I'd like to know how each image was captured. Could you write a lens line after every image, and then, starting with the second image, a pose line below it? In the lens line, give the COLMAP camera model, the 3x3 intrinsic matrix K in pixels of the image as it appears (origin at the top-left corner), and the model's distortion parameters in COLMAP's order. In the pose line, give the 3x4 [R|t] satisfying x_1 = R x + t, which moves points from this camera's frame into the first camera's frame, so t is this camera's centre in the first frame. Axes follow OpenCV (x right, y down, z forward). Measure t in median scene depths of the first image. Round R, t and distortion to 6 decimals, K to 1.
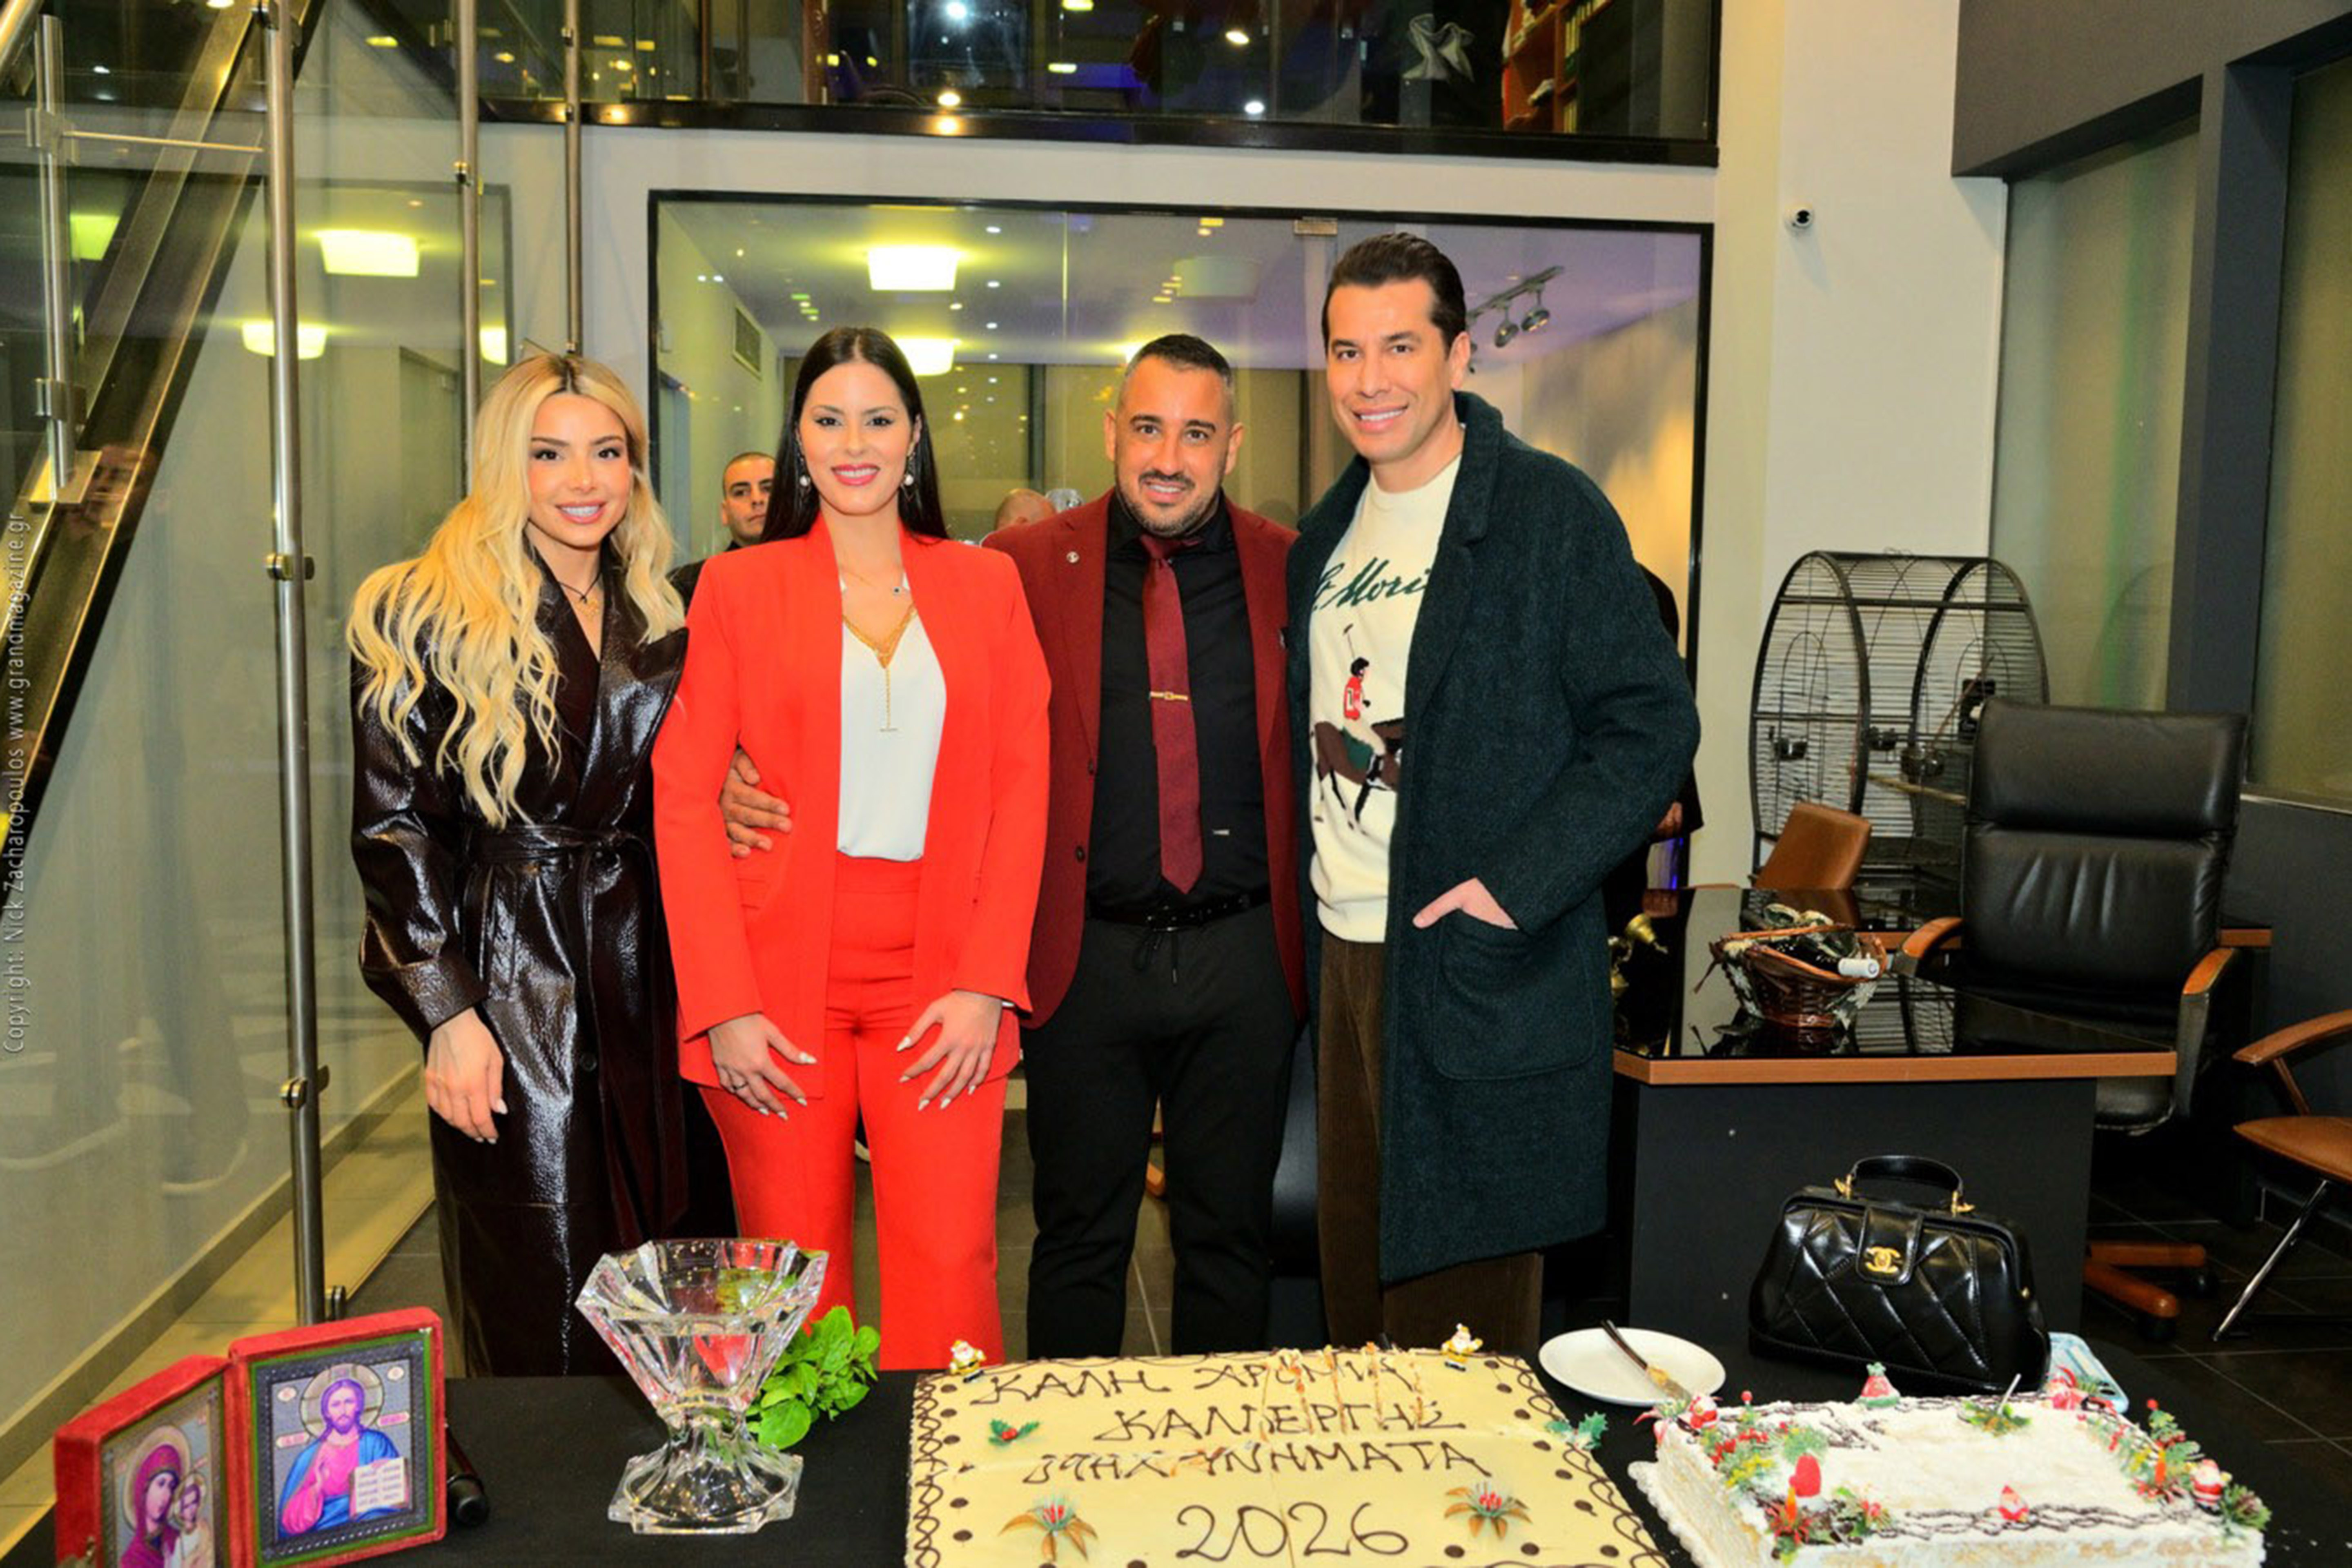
lens RADIAL K [[2036.2, 0, 1176.0], [0, 2036.2, 784.0], [0, 0, 1]] dist [-0.016569, 0.000675]
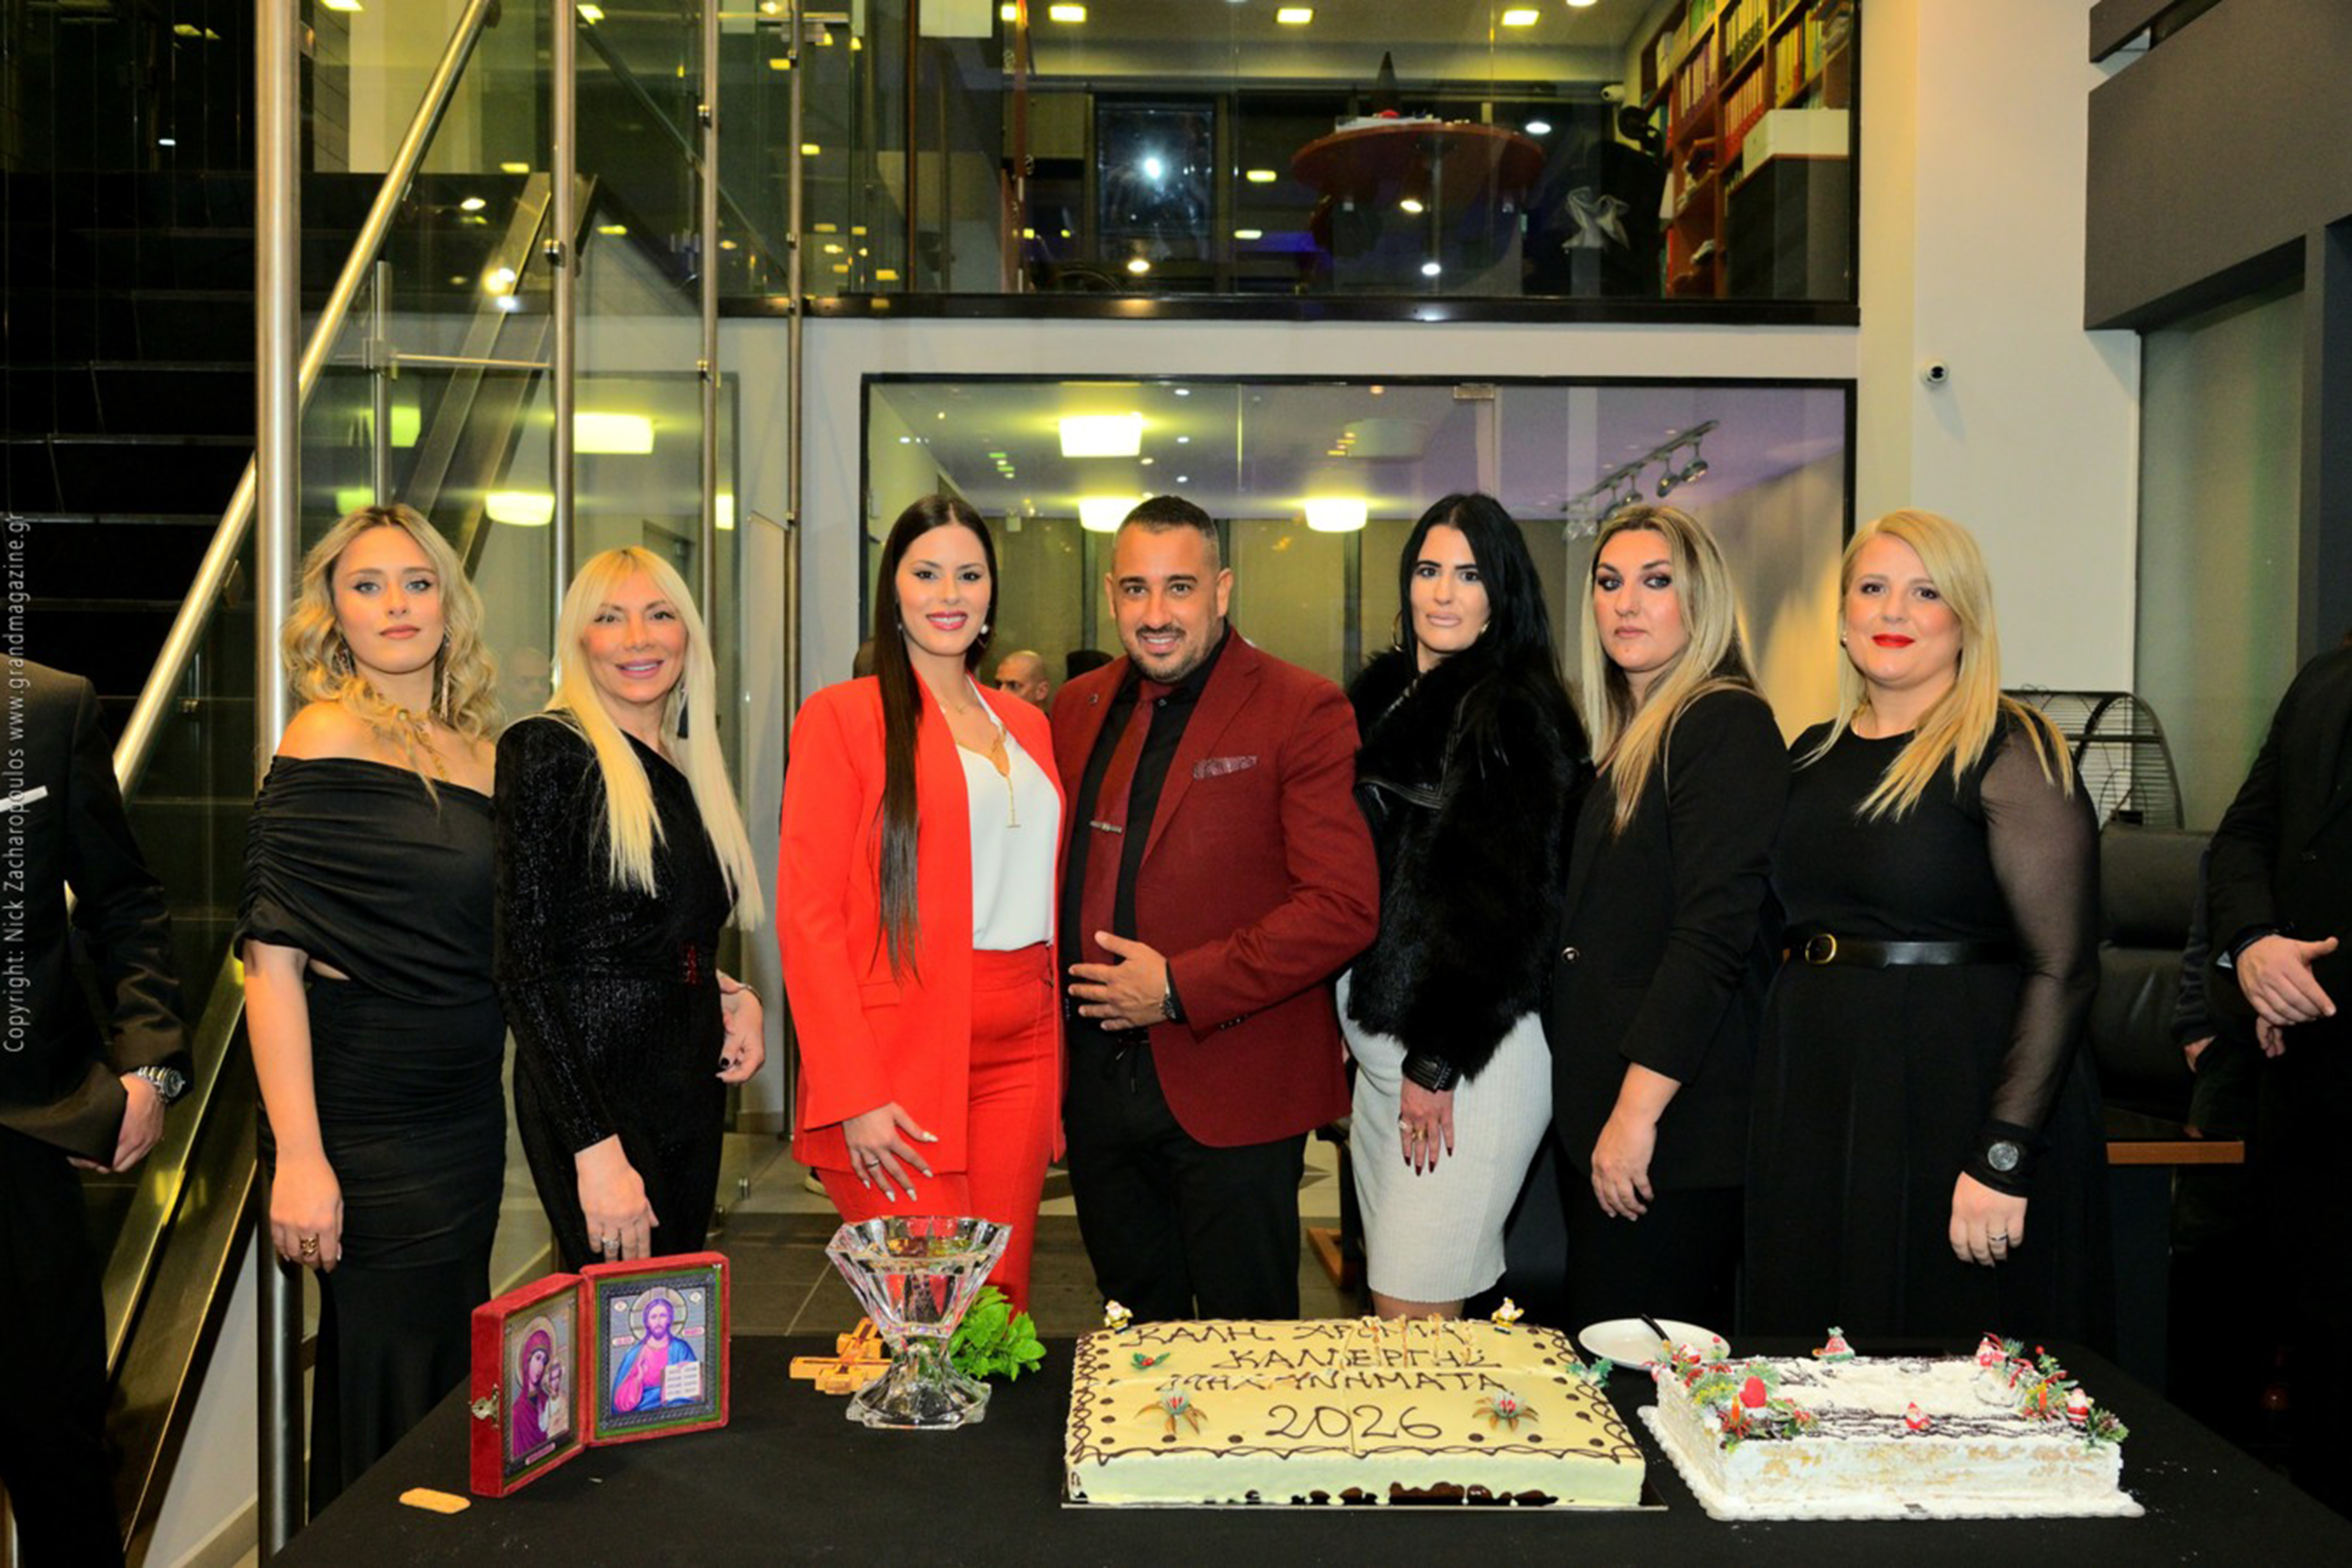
lens RADIAL K [[2119.1, 0, 1176.0], [0, 2119.1, 784.0], [0, 0, 1]] dist [-0.003692, 0.011222]
pose [[0.995259, -0.006485, -0.097042, 0.070129], [-0.000682, 0.997285, -0.073641, 0.048374], [0.097256, 0.073358, 0.992552, -0.373852]]
